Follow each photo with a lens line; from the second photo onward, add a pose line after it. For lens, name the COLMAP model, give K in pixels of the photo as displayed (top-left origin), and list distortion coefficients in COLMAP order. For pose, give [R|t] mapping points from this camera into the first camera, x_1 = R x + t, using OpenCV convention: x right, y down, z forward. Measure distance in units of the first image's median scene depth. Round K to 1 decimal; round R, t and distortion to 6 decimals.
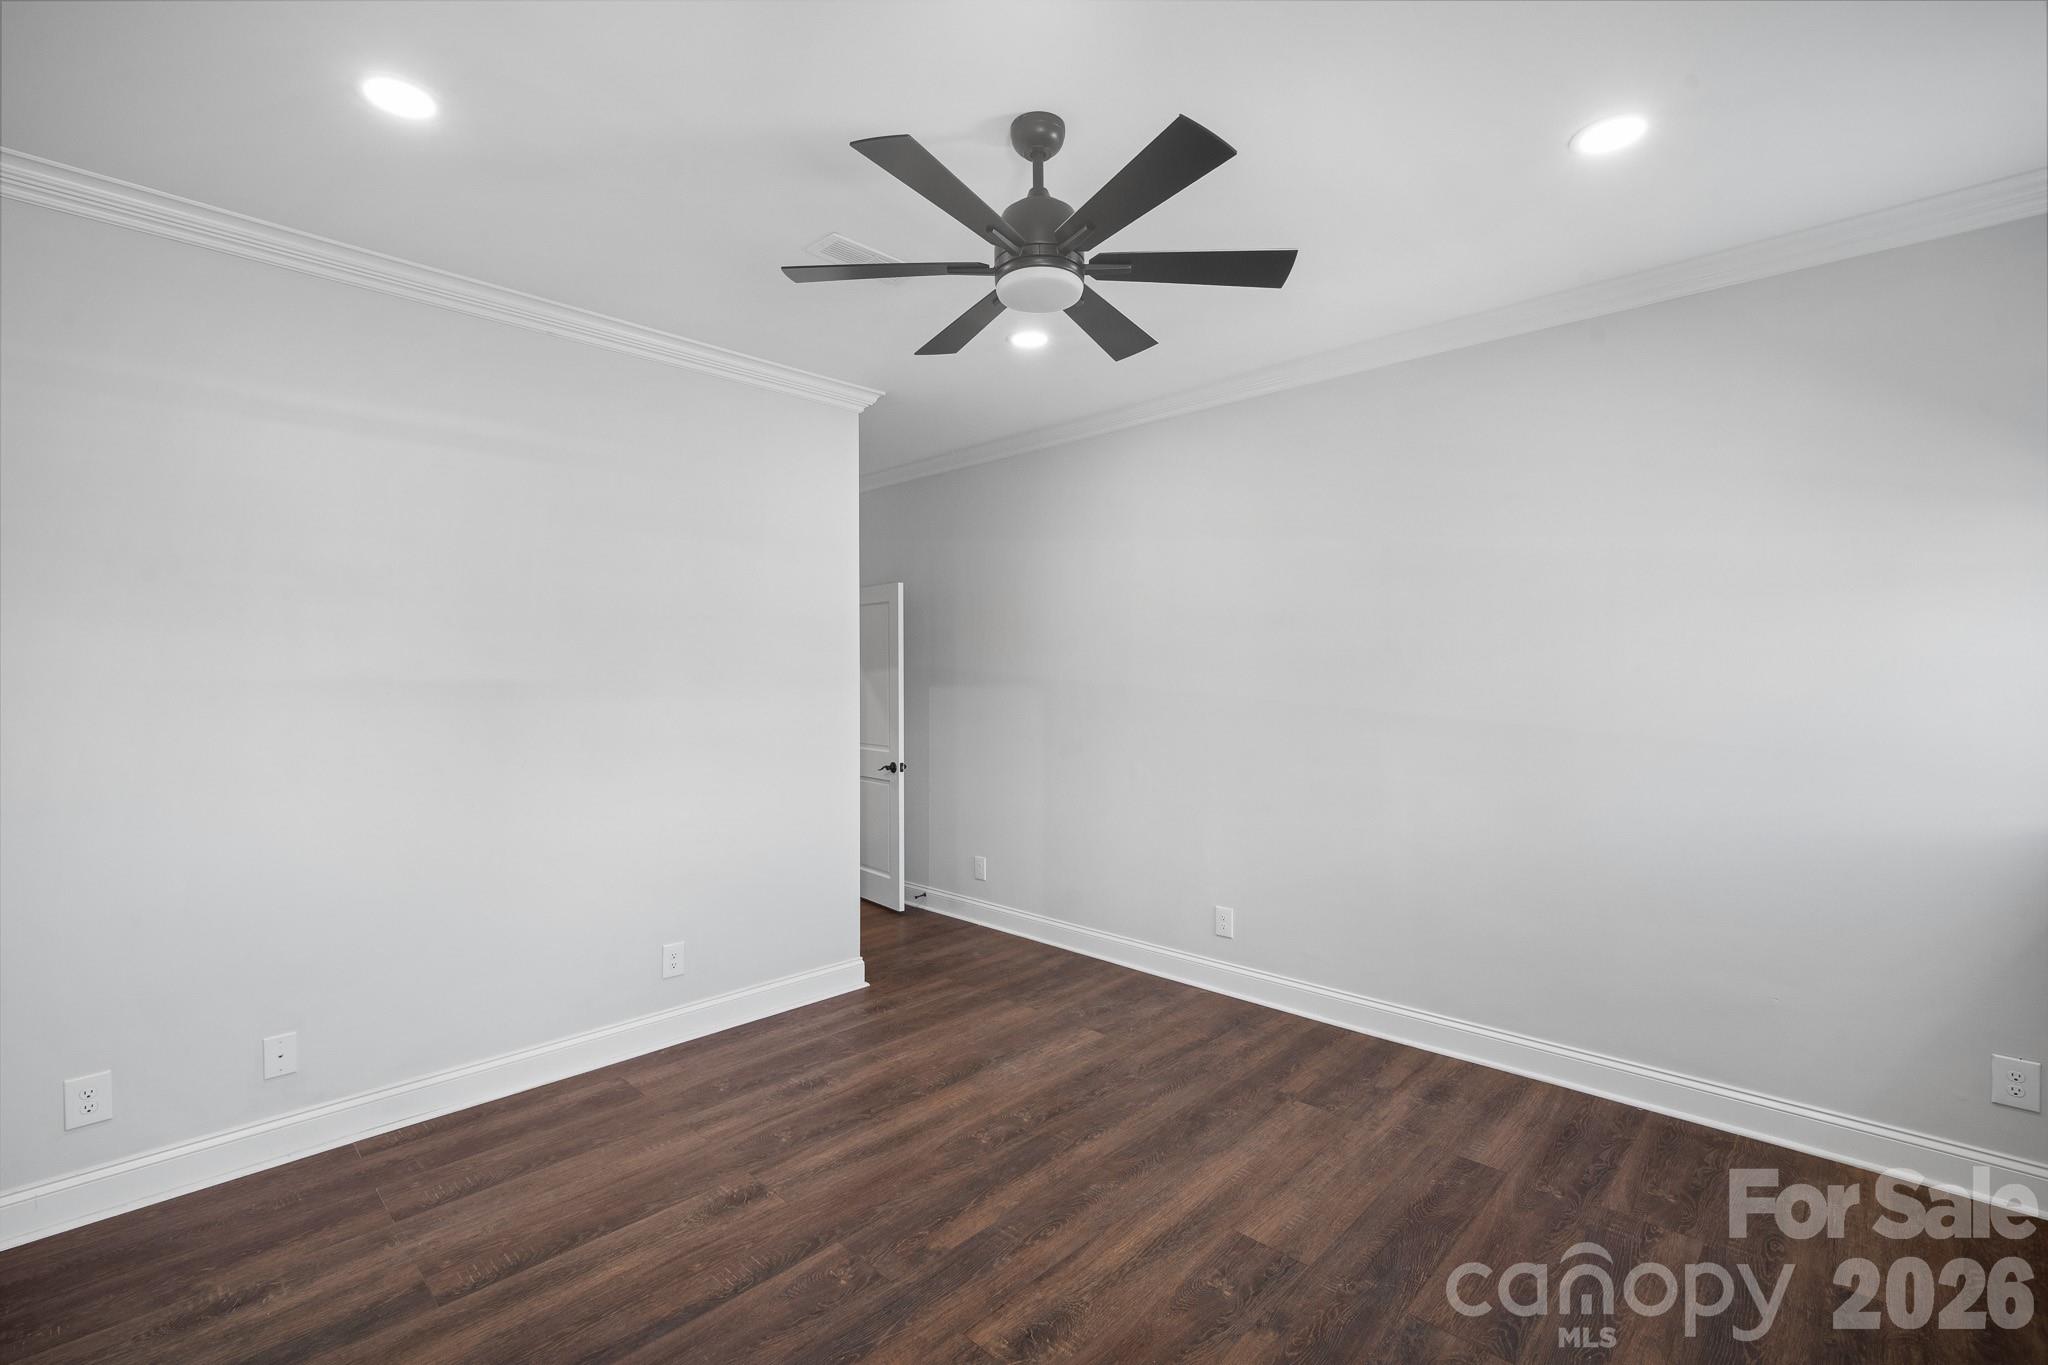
lens RADIAL K [[885.3, 0, 1023.9], [0, 885.3, 681.1], [0, 0, 1]] dist [-0.024117, -0.000232]
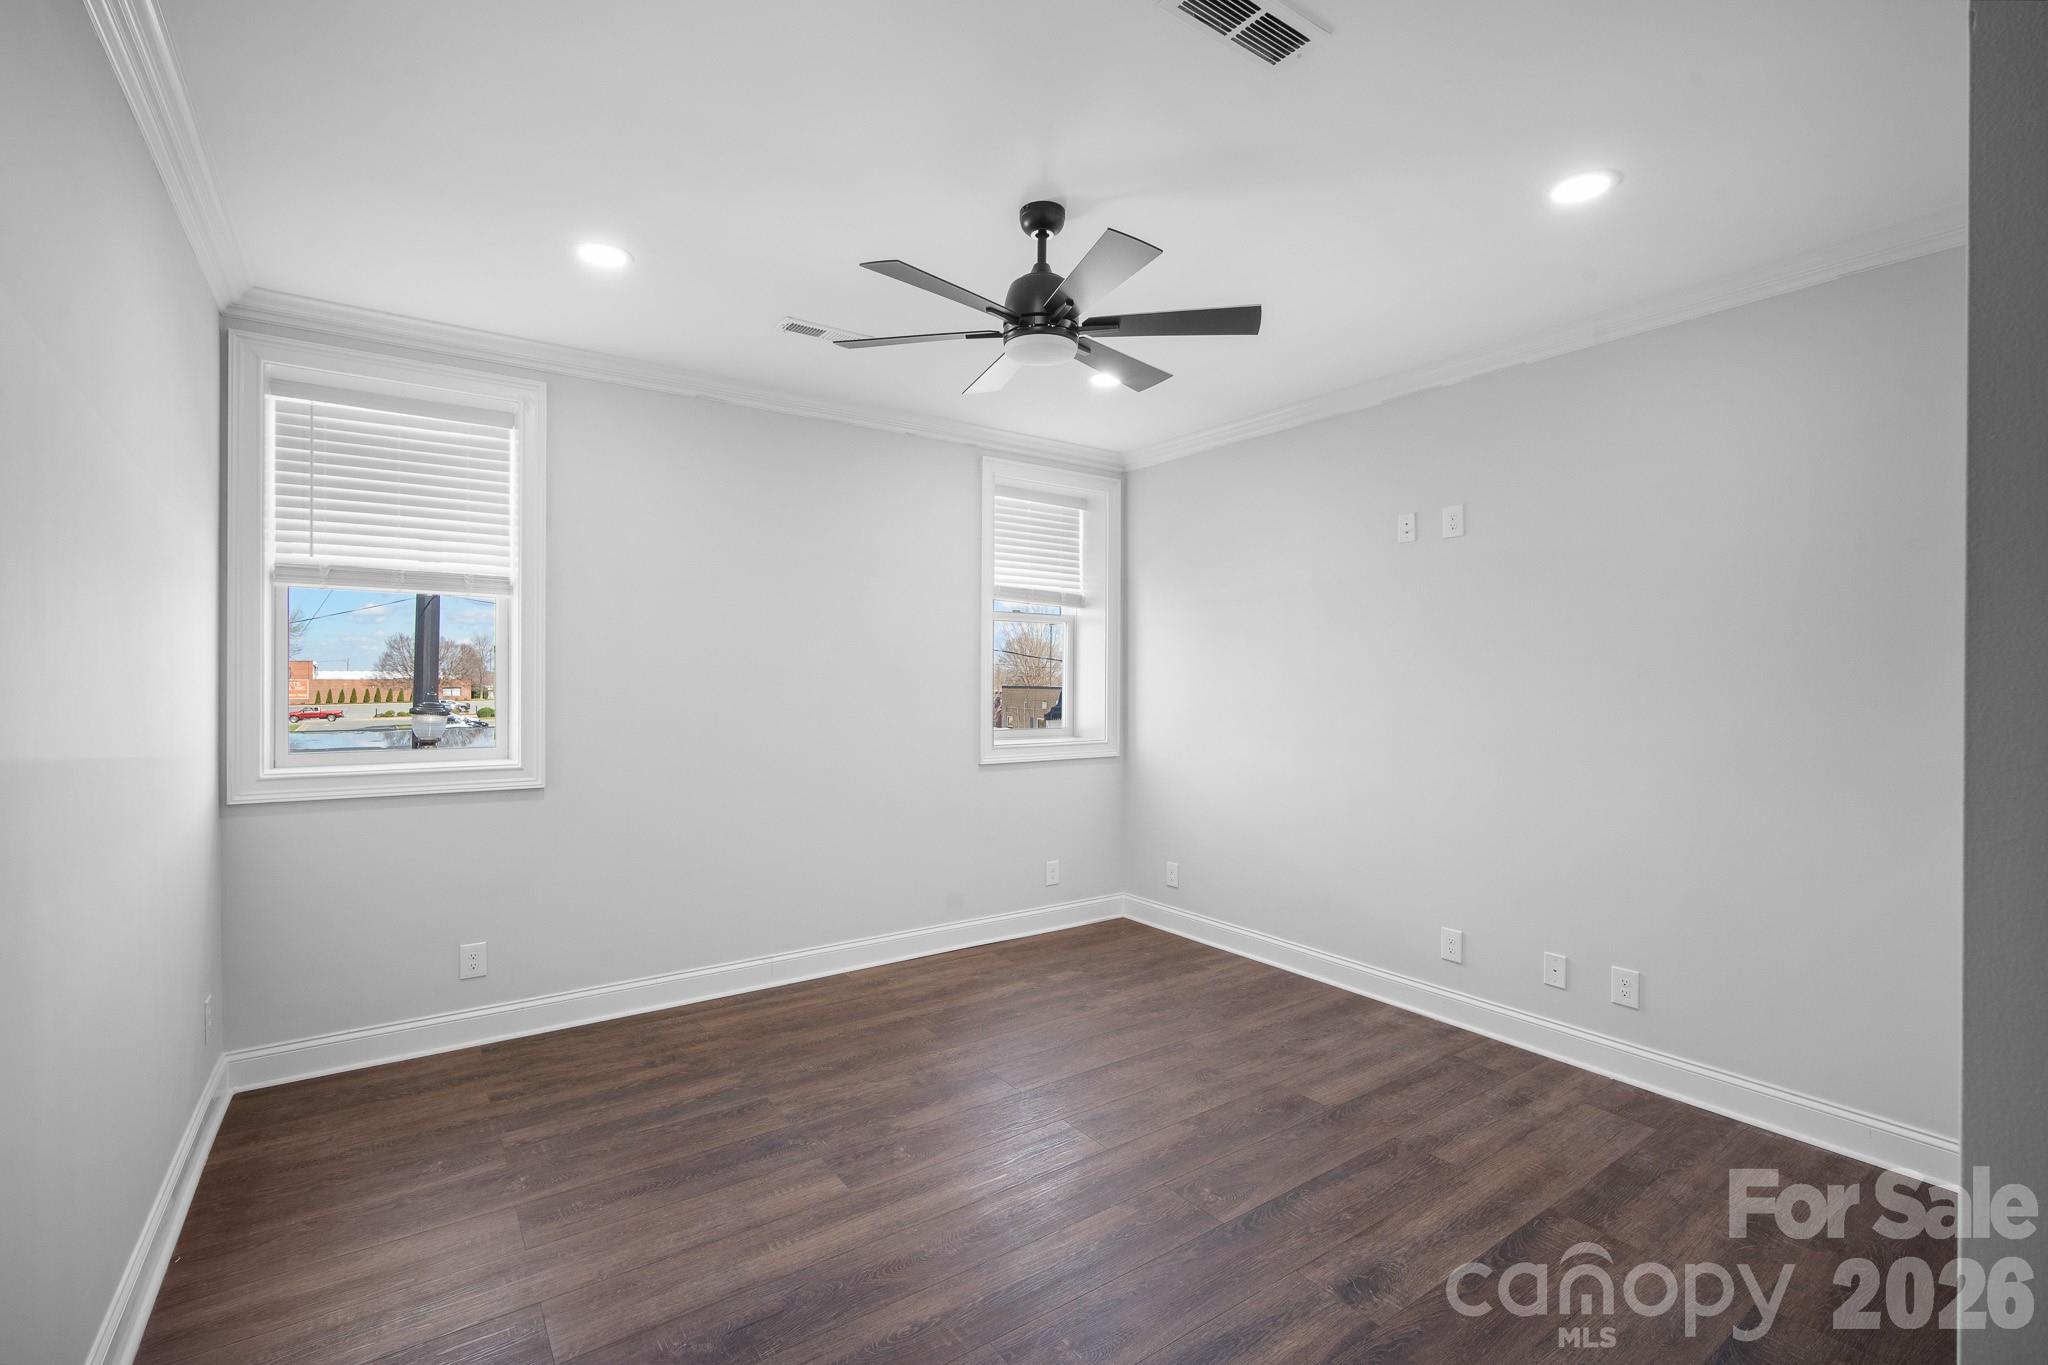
lens RADIAL K [[885.3, 0, 1046.2], [0, 885.3, 682.5], [0, 0, 1]] dist [-0.024117, -0.000232]
pose [[0.988862, 0.017200, -0.147839, 0.210854], [-0.016672, 0.999849, 0.004808, 0.006929], [0.147900, -0.002289, 0.989000, -0.194951]]
